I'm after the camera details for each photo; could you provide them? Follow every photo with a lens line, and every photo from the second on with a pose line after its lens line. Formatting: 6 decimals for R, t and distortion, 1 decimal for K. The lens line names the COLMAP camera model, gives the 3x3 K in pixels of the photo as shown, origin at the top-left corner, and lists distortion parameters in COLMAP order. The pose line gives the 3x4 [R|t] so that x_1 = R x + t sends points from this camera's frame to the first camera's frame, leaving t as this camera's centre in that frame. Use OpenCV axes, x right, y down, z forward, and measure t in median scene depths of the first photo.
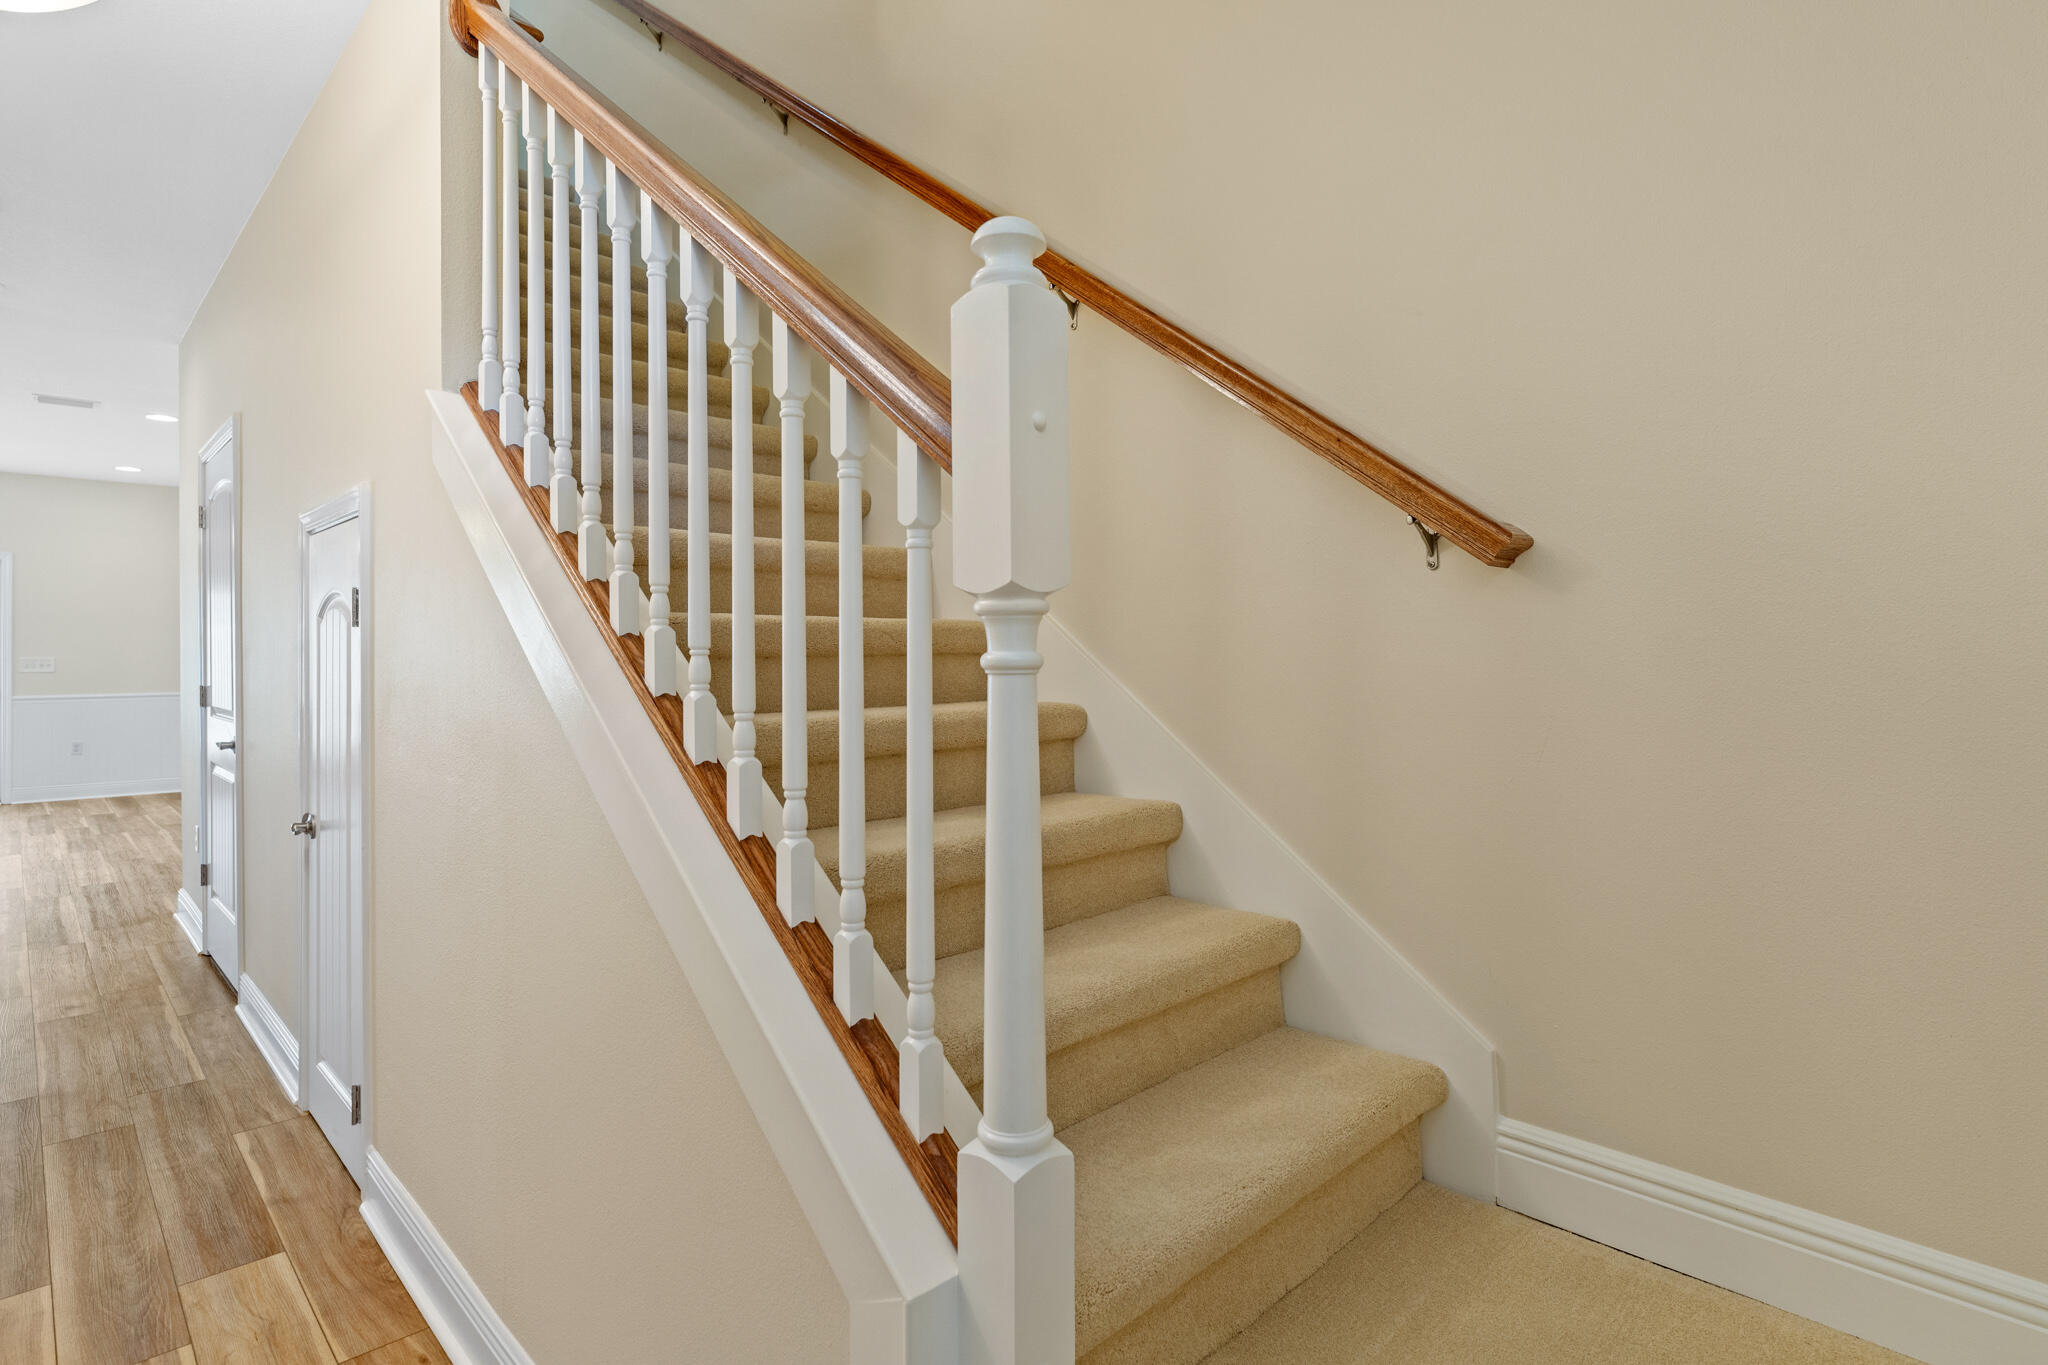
lens RADIAL K [[1030.6, 0, 1024.9], [0, 1030.6, 664.3], [0, 0, 1]] dist [-0.001727, -0.001243]
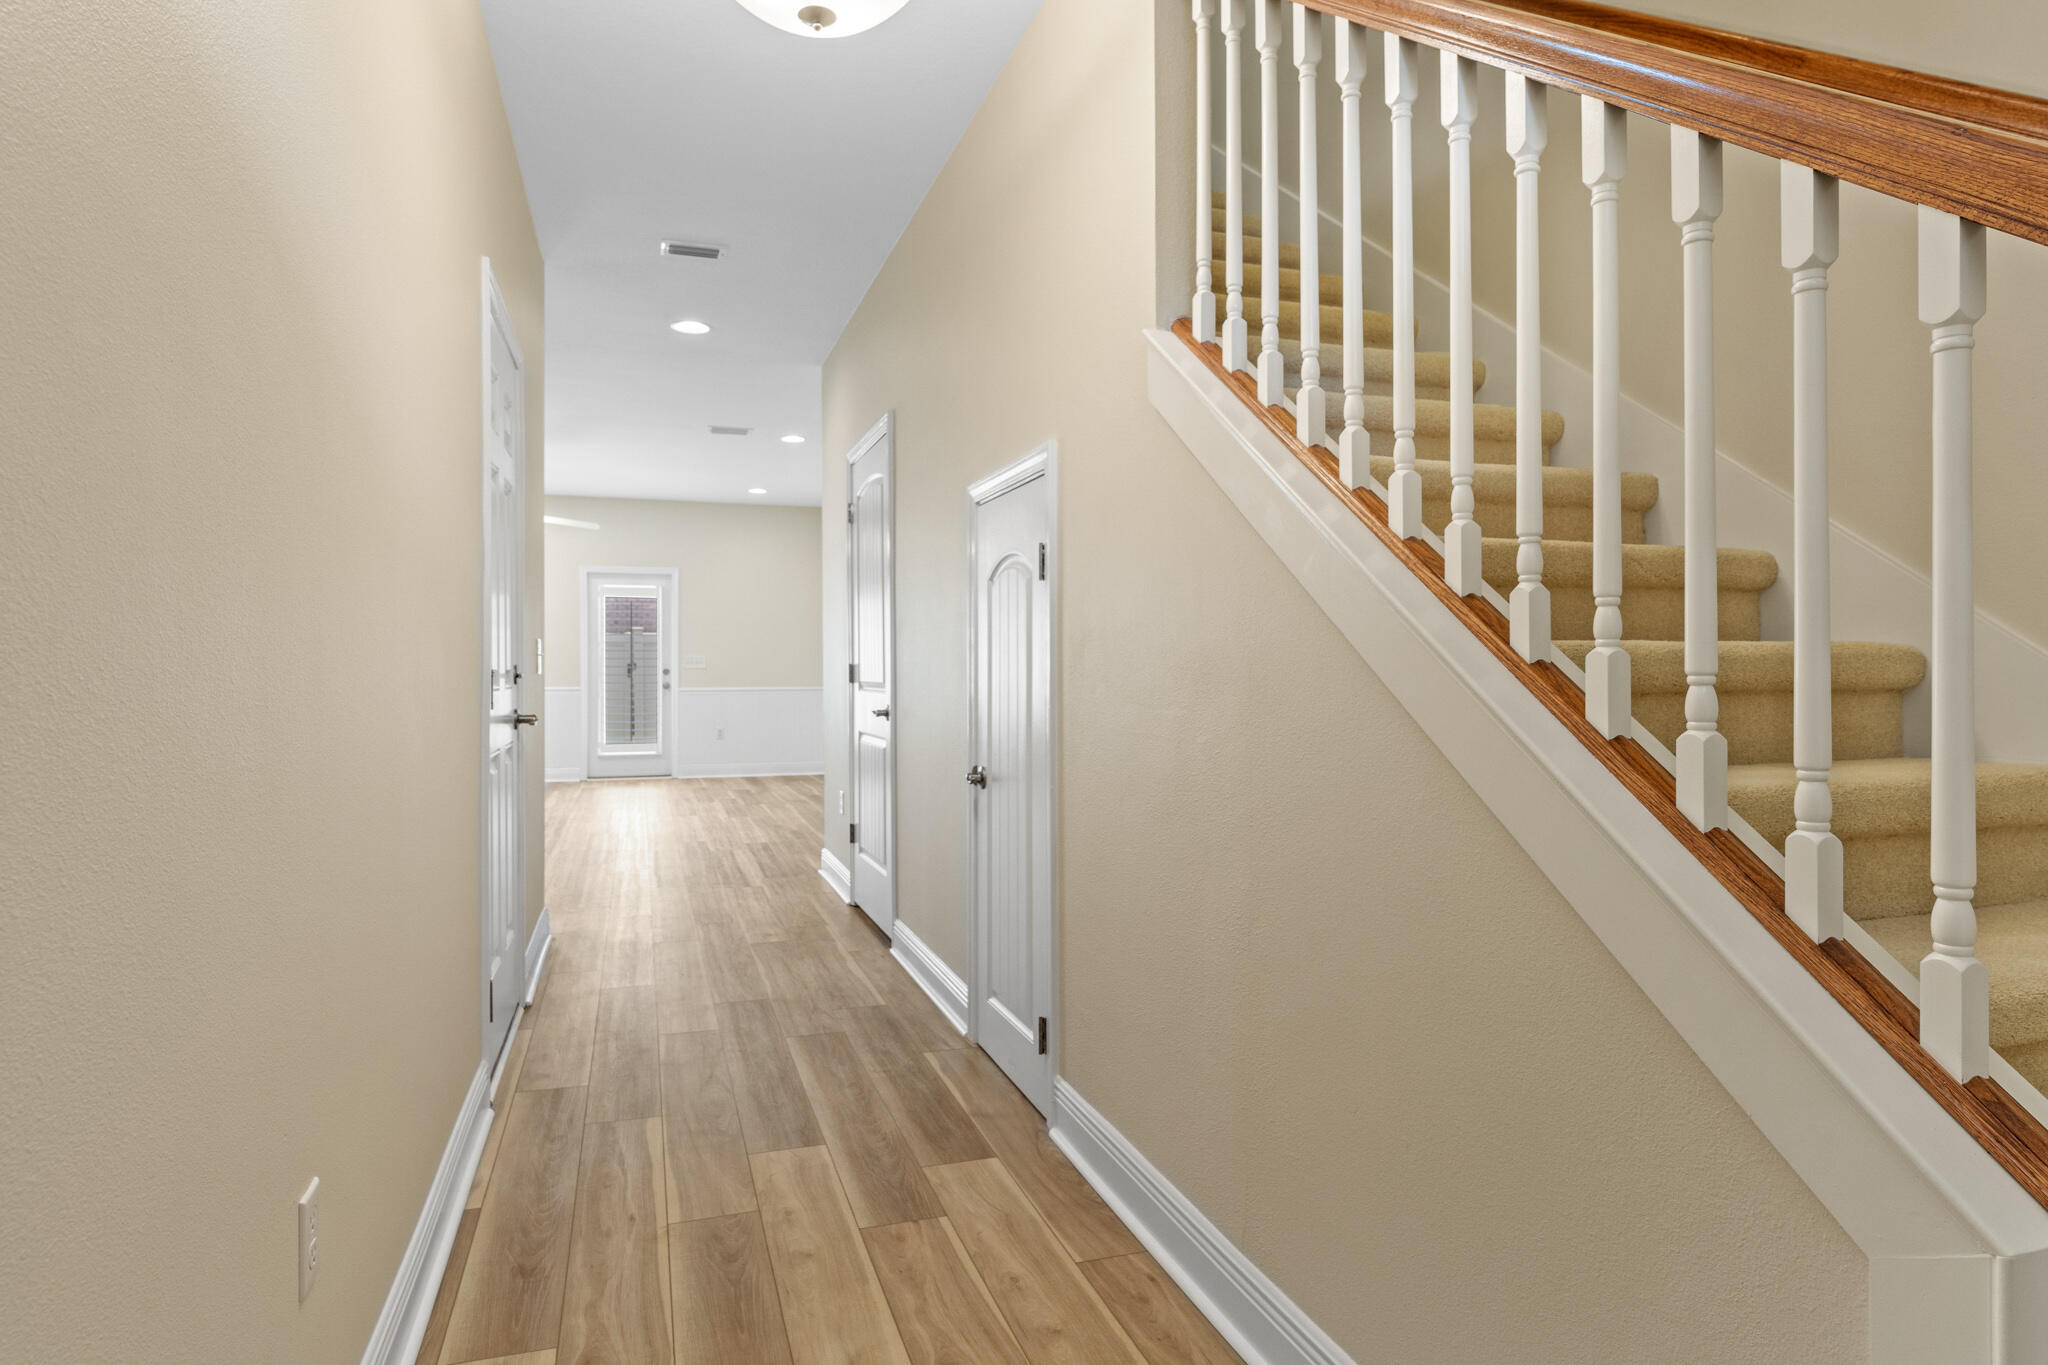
lens RADIAL K [[1146.5, 0, 1026.5], [0, 1146.5, 681.1], [0, 0, 1]] dist [-0.002959, -0.000748]
pose [[0.896661, 0.008330, -0.442640, -0.133947], [-0.007505, 0.999965, 0.003615, 0.056006], [0.442654, 0.000081, 0.896692, -0.045804]]
